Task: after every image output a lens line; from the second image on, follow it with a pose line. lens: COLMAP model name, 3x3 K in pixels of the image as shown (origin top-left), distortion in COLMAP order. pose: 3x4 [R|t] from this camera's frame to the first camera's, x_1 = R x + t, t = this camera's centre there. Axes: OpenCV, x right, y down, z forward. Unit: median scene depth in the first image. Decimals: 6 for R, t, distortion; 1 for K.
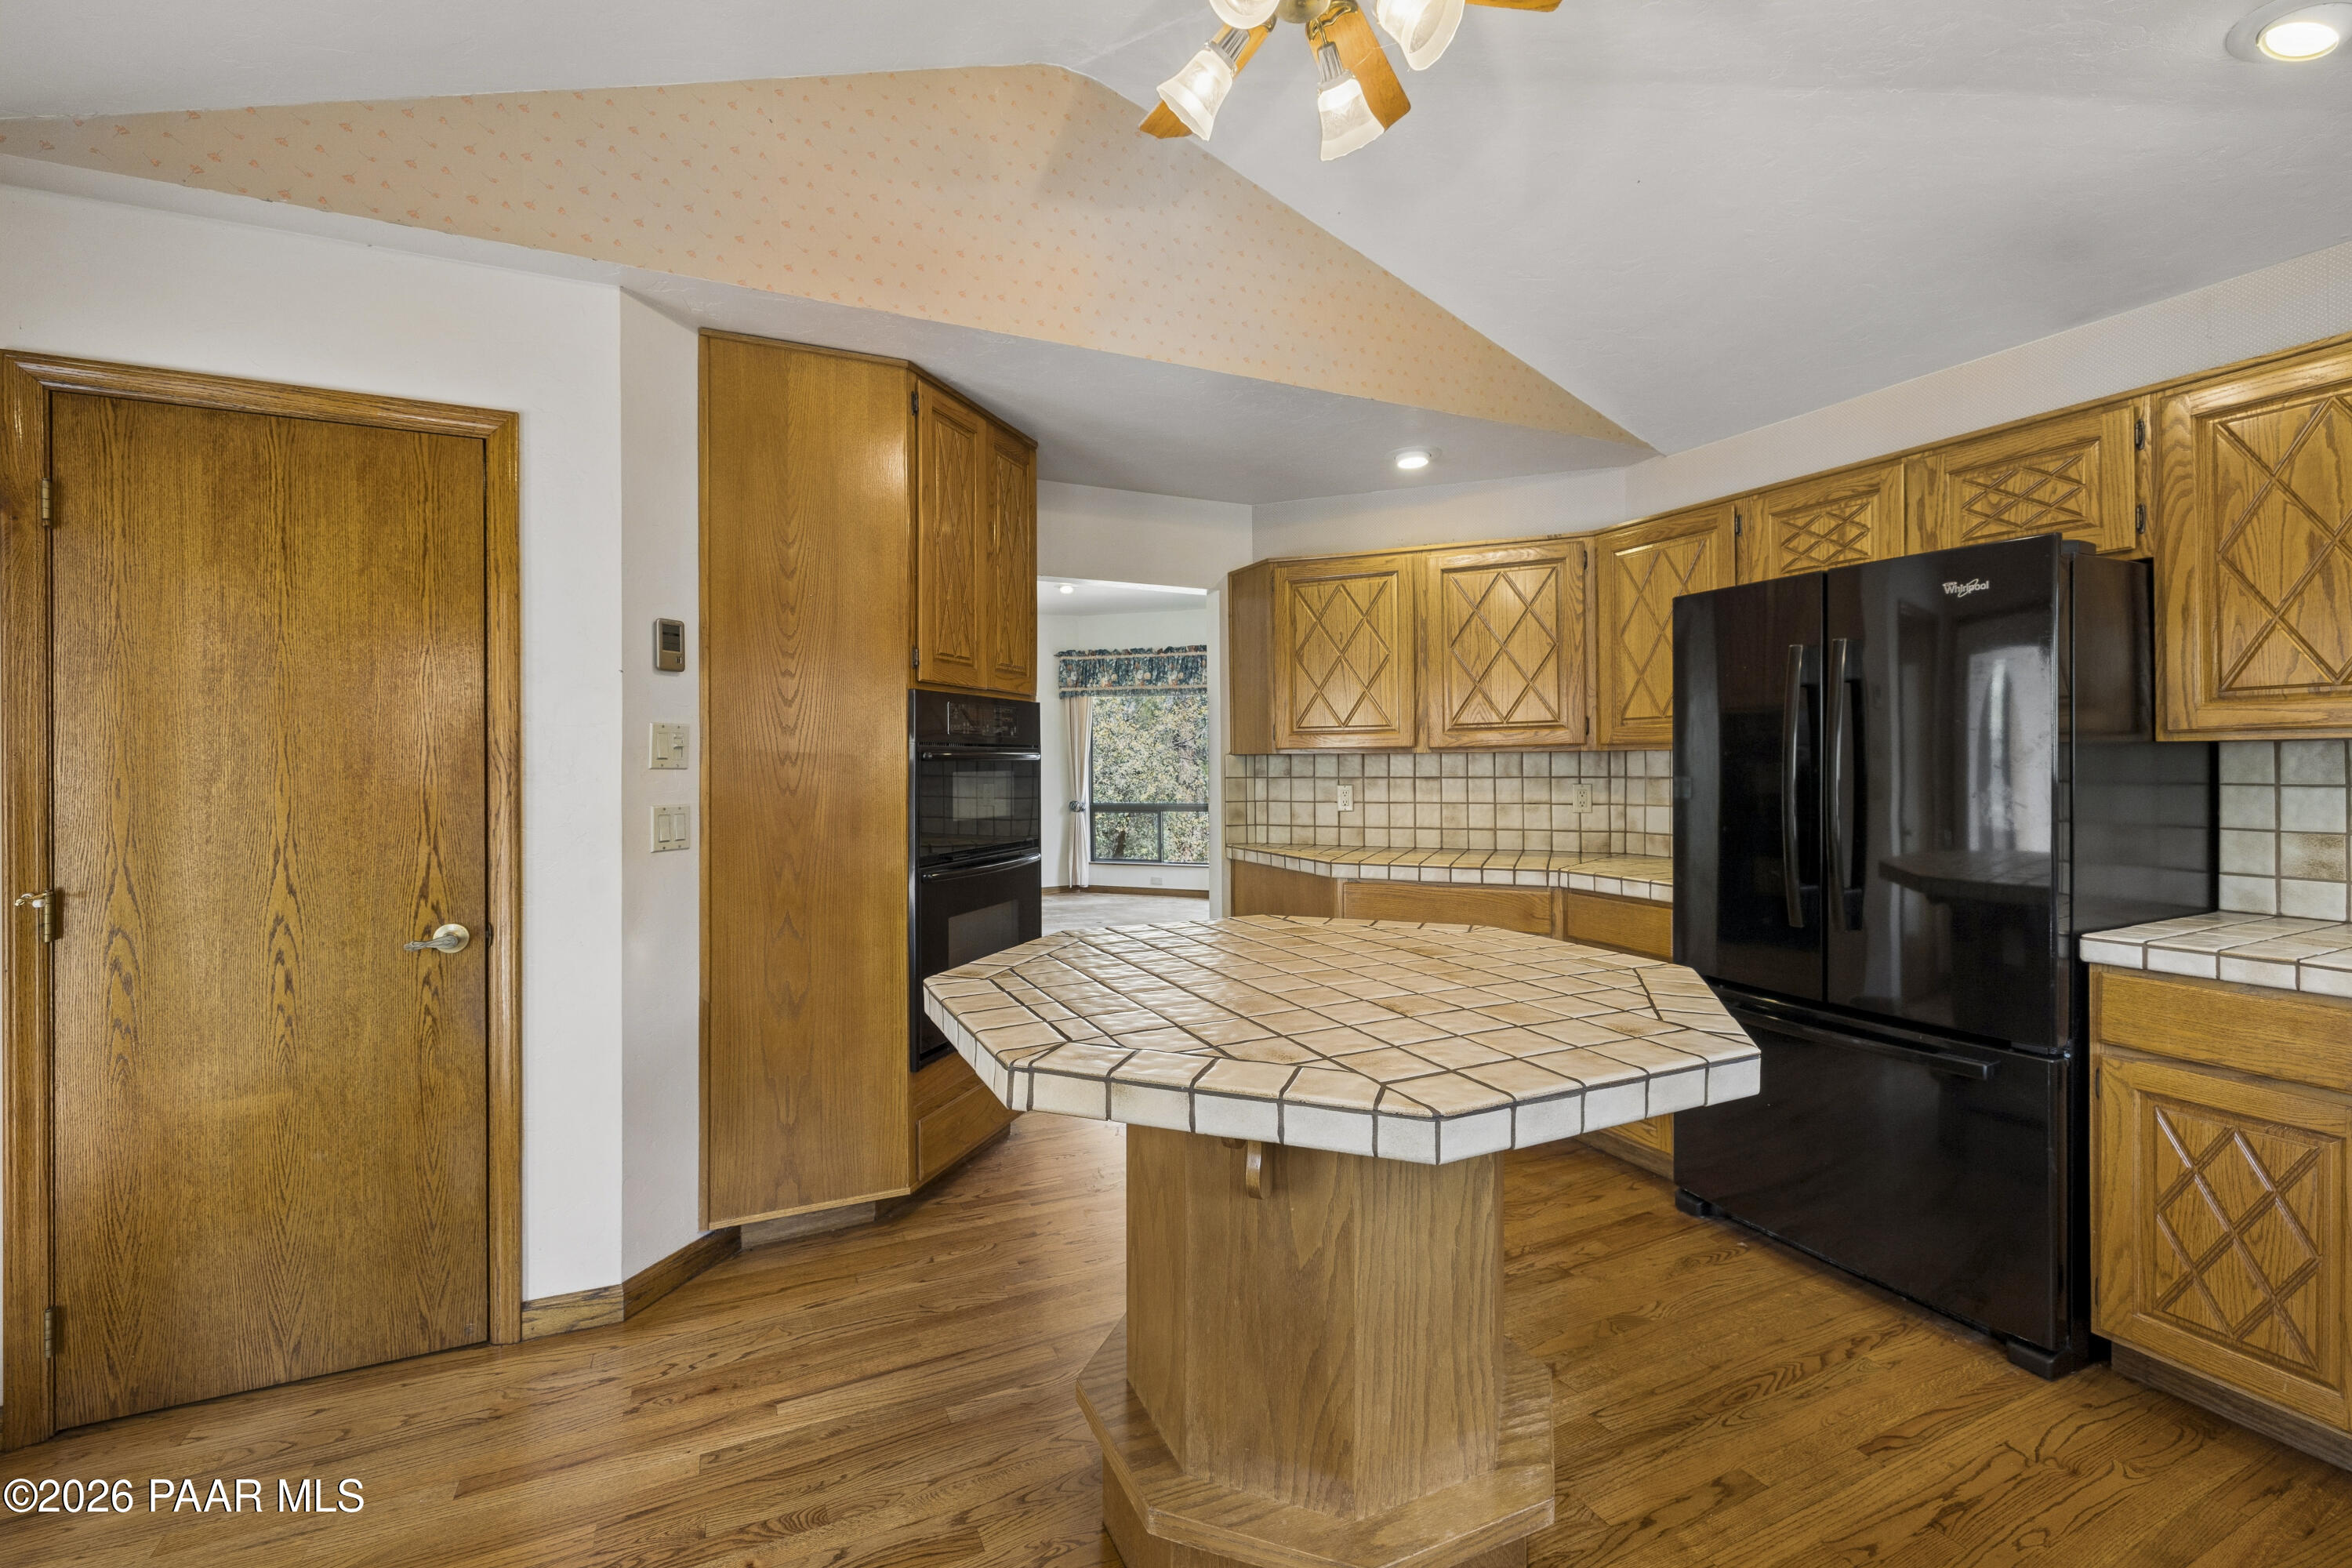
lens RADIAL K [[990.0, 0, 1165.6], [0, 990.0, 757.0], [0, 0, 1]] dist [0.000078, -0.000050]
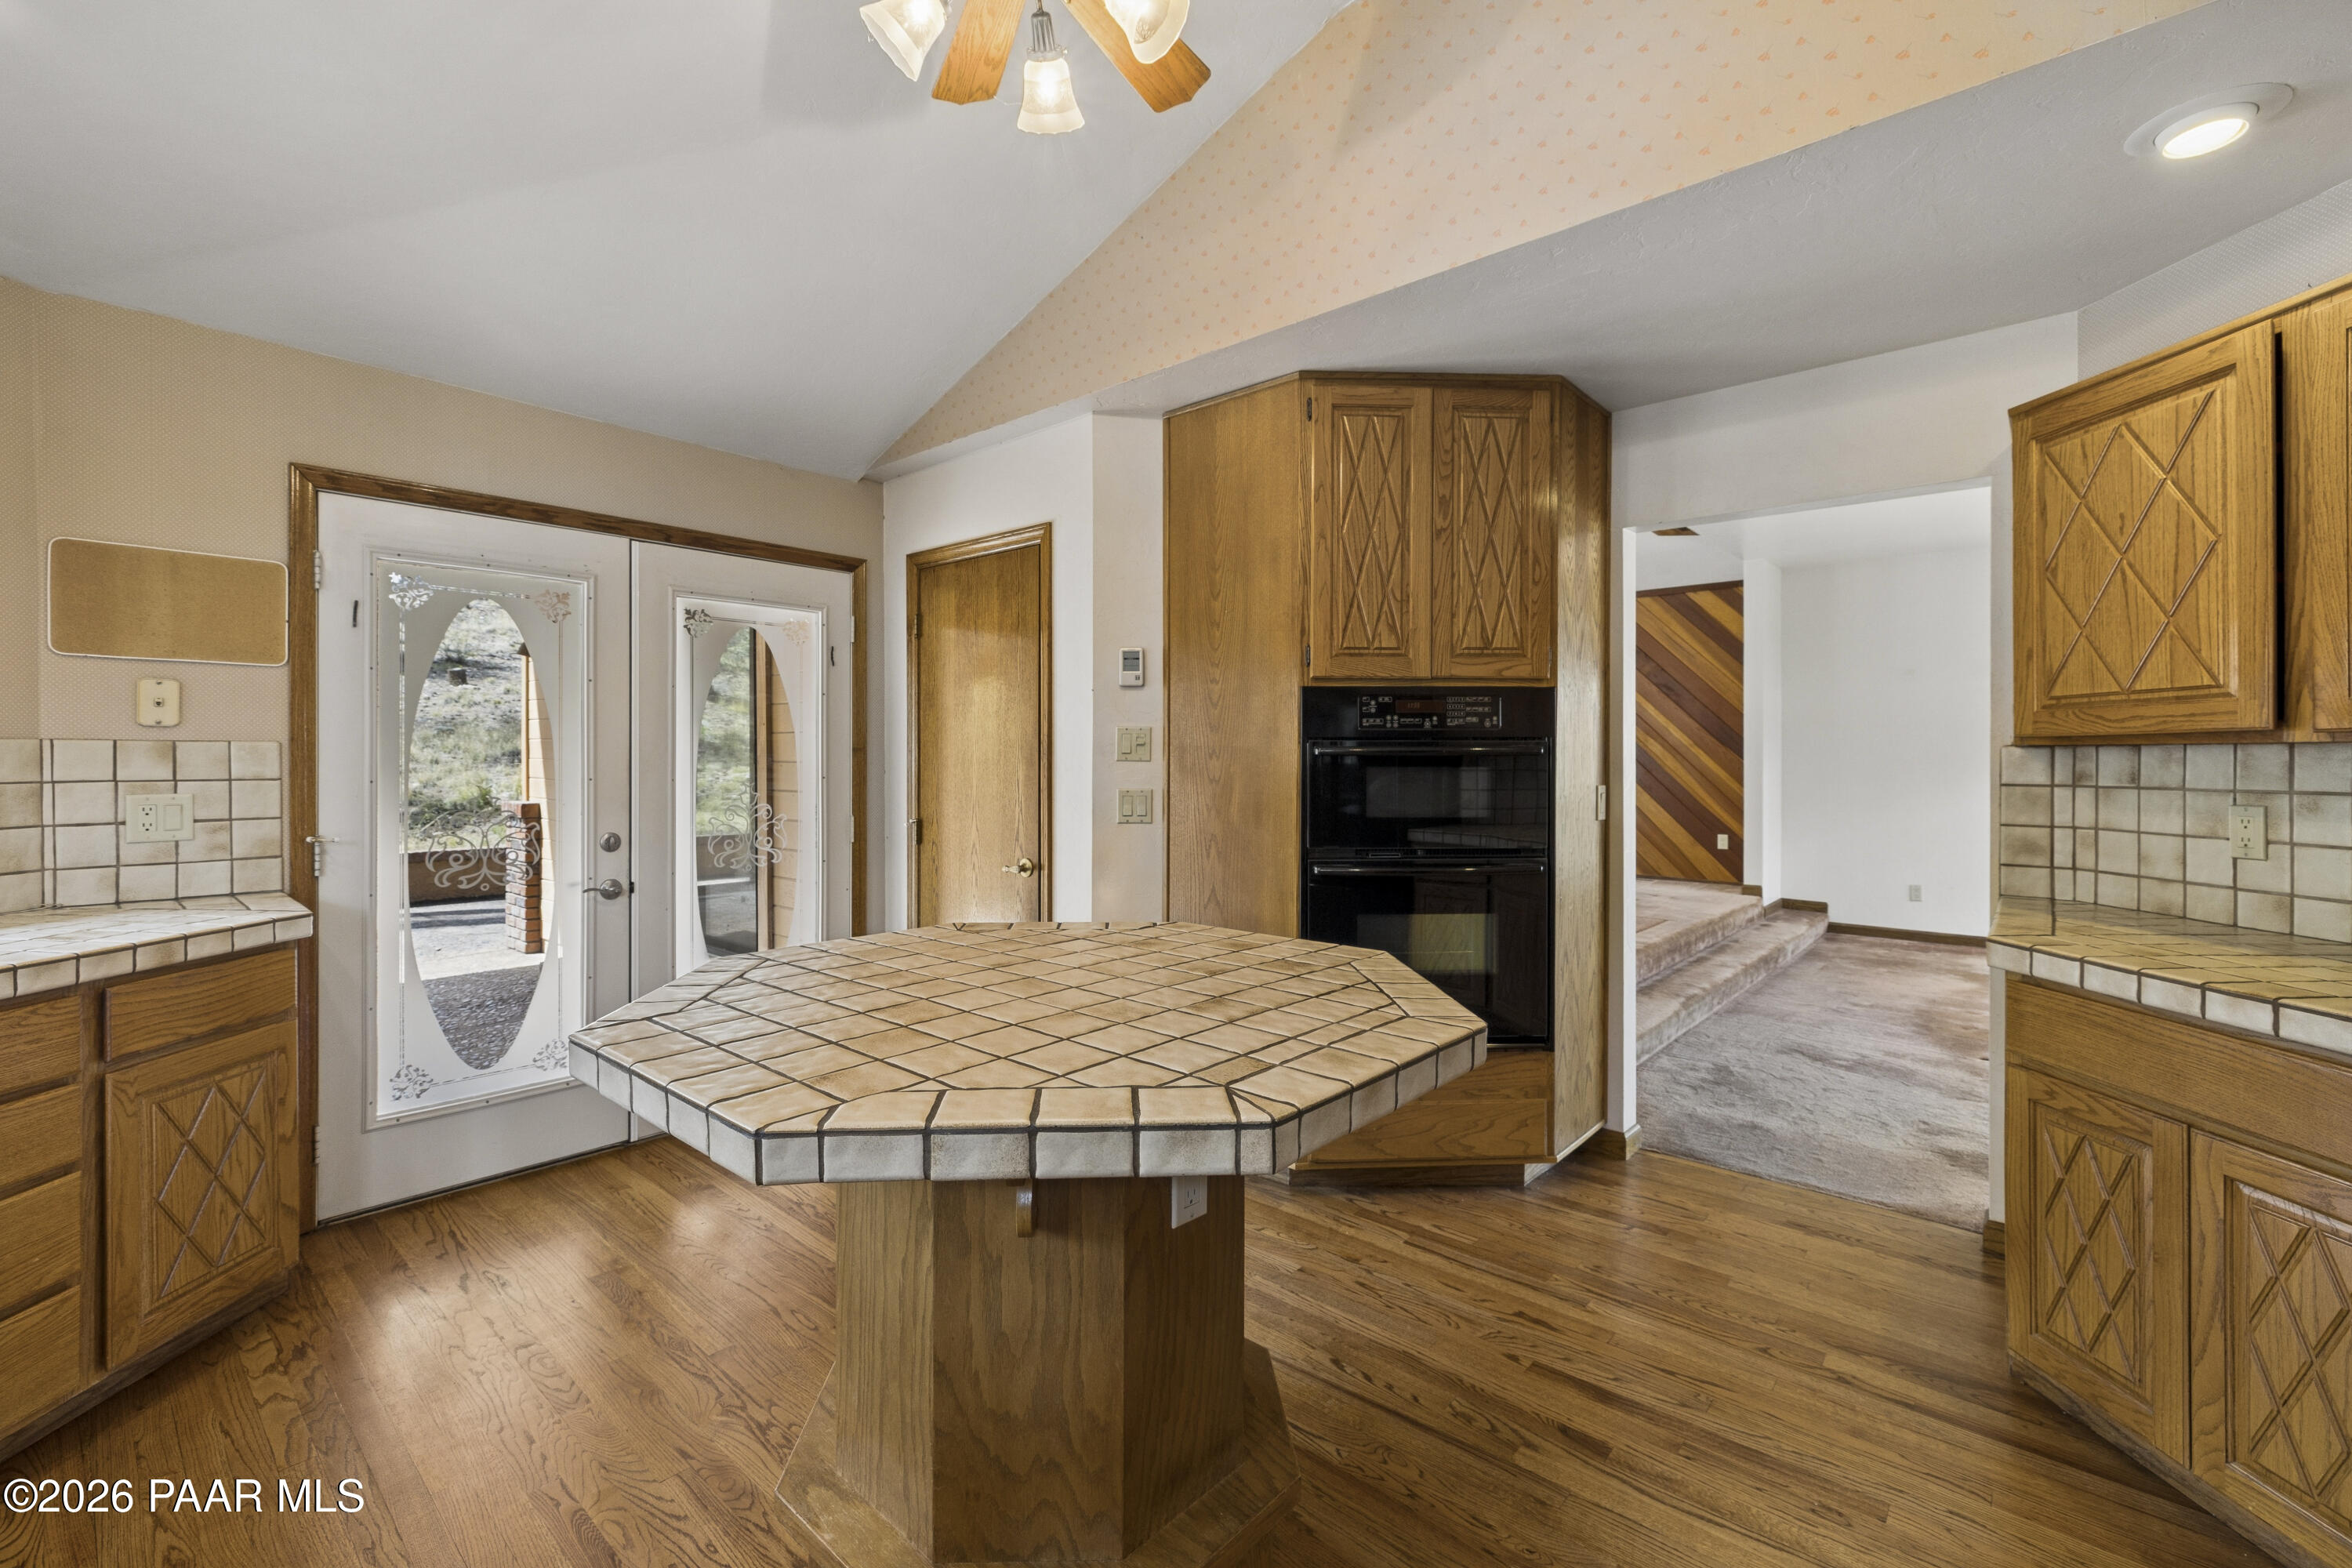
lens RADIAL K [[1019.0, 0, 1169.1], [0, 1019.0, 755.0], [0, 0, 1]] dist [-0.000135, -0.000169]
pose [[0.394069, 0.002868, -0.919077, 0.654433], [0.002108, 0.999990, 0.004025, -0.001323], [0.919079, -0.003524, 0.394059, 0.439120]]
